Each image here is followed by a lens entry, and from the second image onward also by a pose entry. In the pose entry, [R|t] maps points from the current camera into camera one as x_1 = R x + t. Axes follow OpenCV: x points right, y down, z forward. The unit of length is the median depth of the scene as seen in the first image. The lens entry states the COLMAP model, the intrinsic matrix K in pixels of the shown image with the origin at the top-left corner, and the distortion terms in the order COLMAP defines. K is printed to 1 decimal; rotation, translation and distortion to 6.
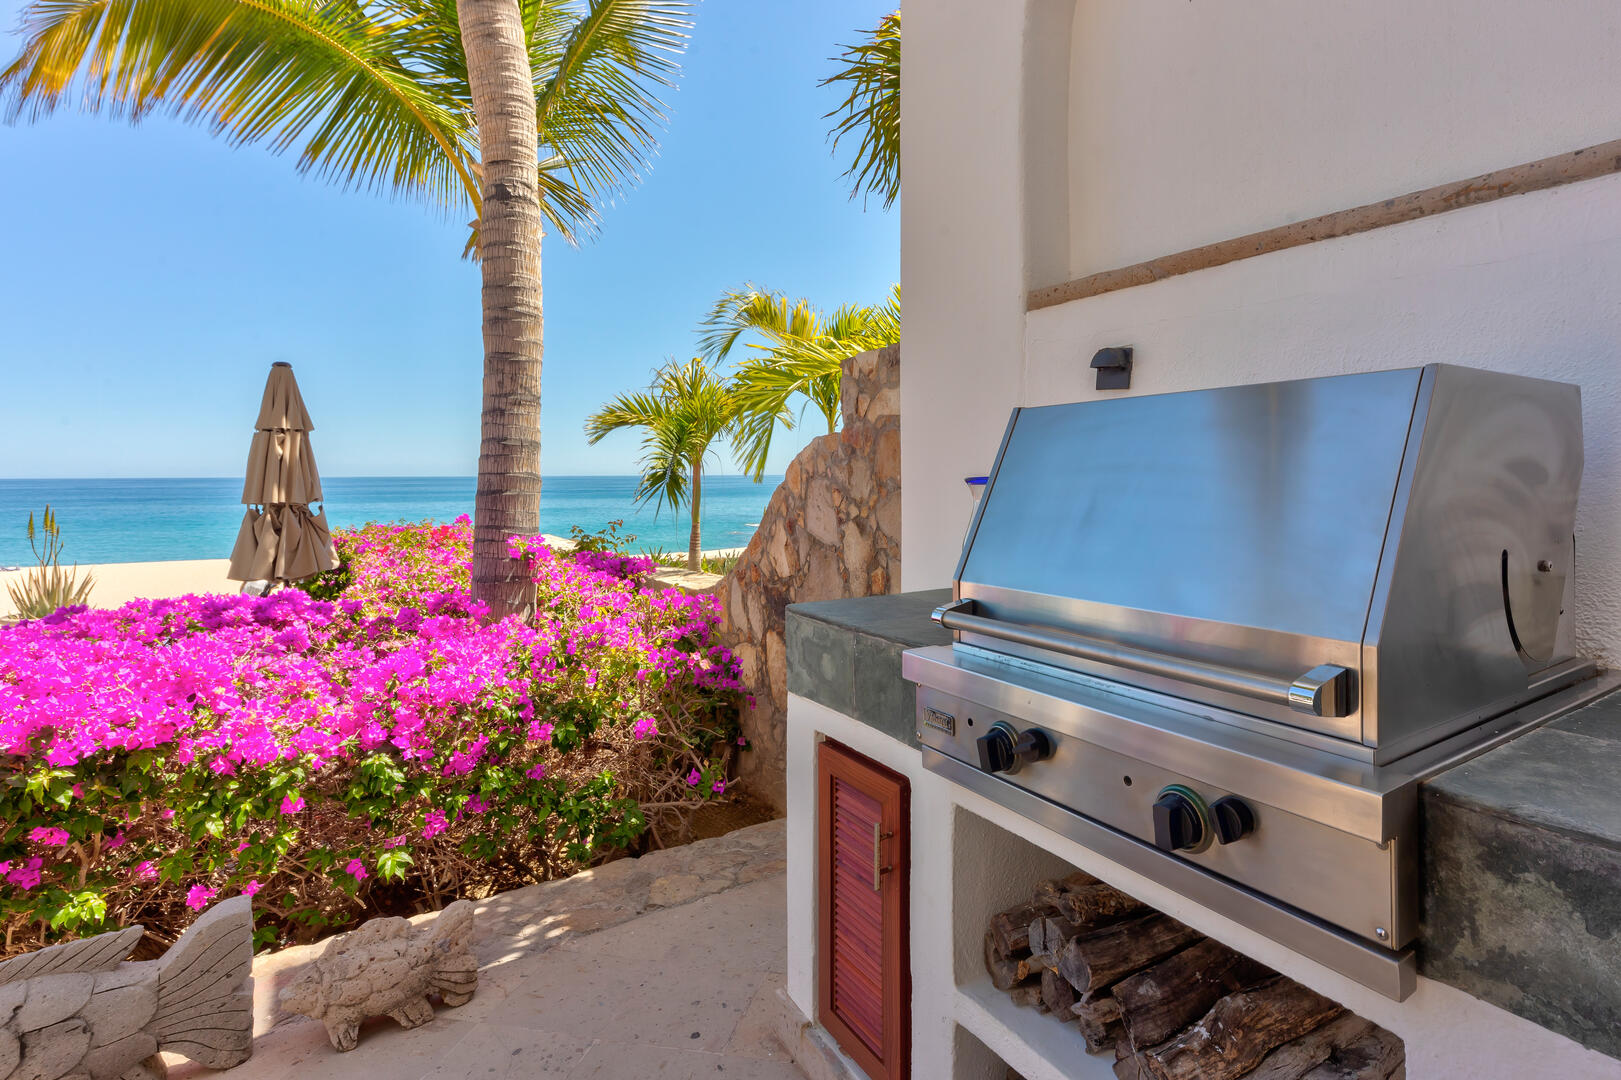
lens RADIAL K [[788.5, 0, 810.0], [0, 788.5, 479.3], [0, 0, 1]] dist [-0.000919, -0.012890]
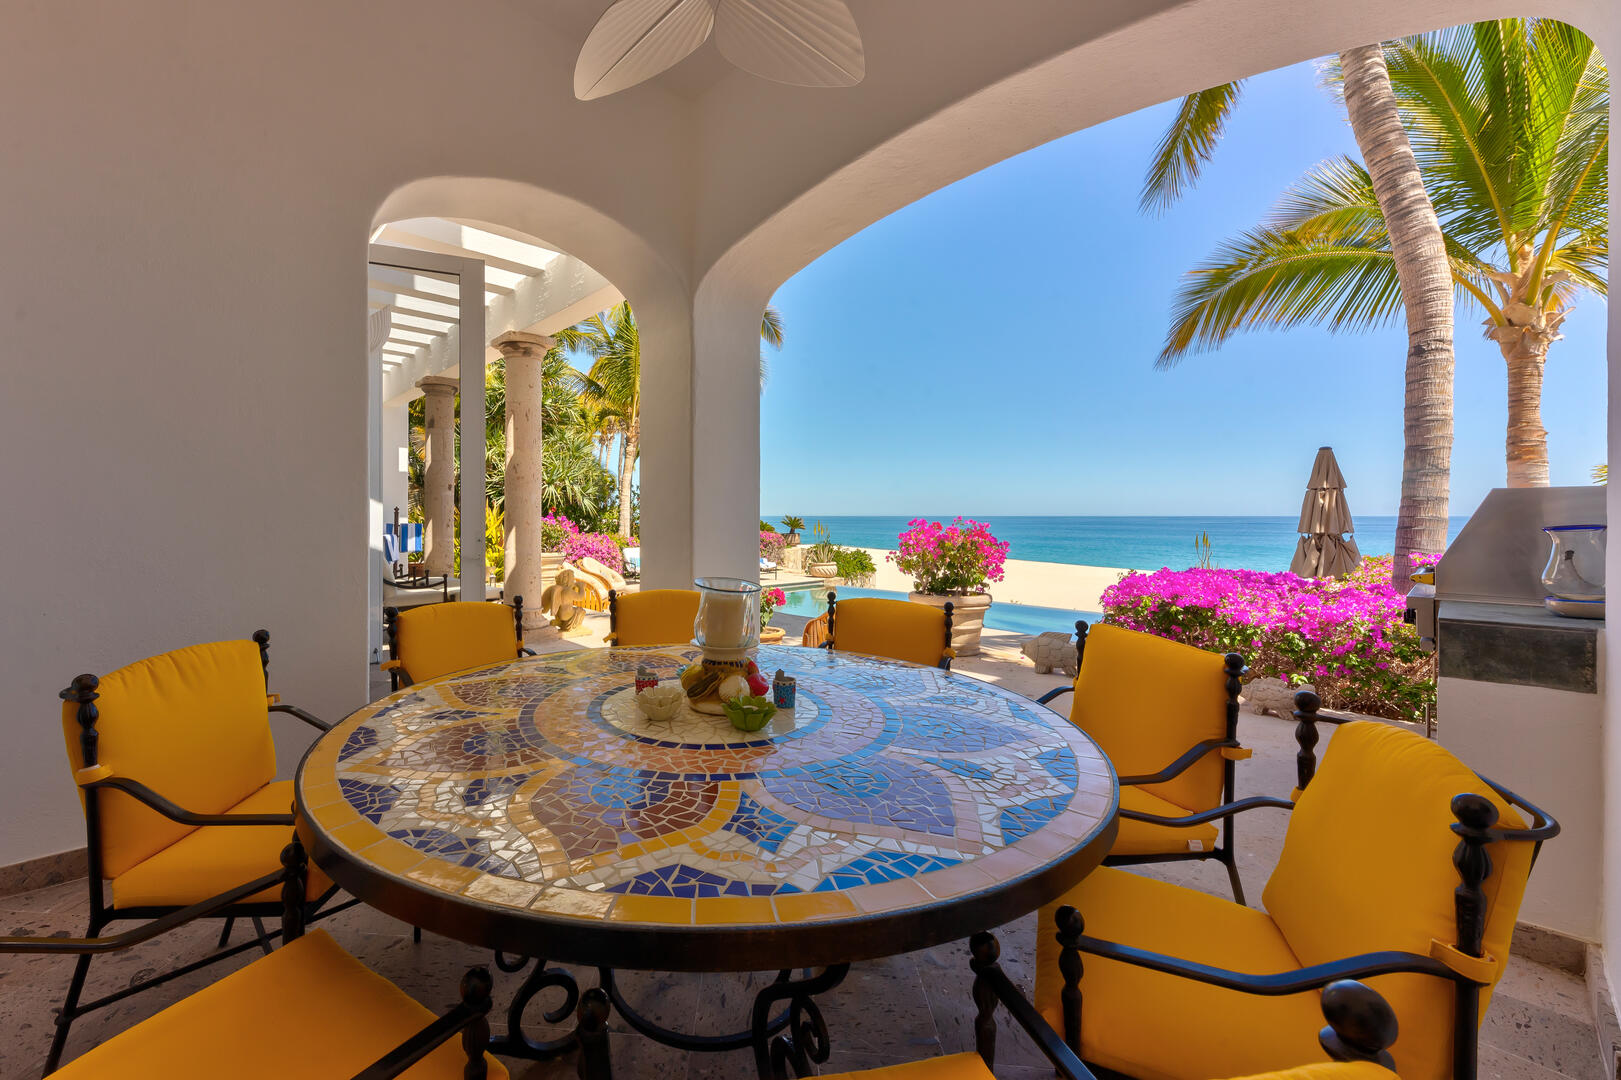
lens RADIAL K [[593.4, 0, 805.1], [0, 593.4, 518.7], [0, 0, 1]] dist [0.001025, 0.000036]
pose [[0.185041, 0.005611, -0.982715, 0.626659], [-0.003021, 0.999982, 0.005141, -0.005787], [0.982726, 0.002018, 0.185054, -0.530653]]
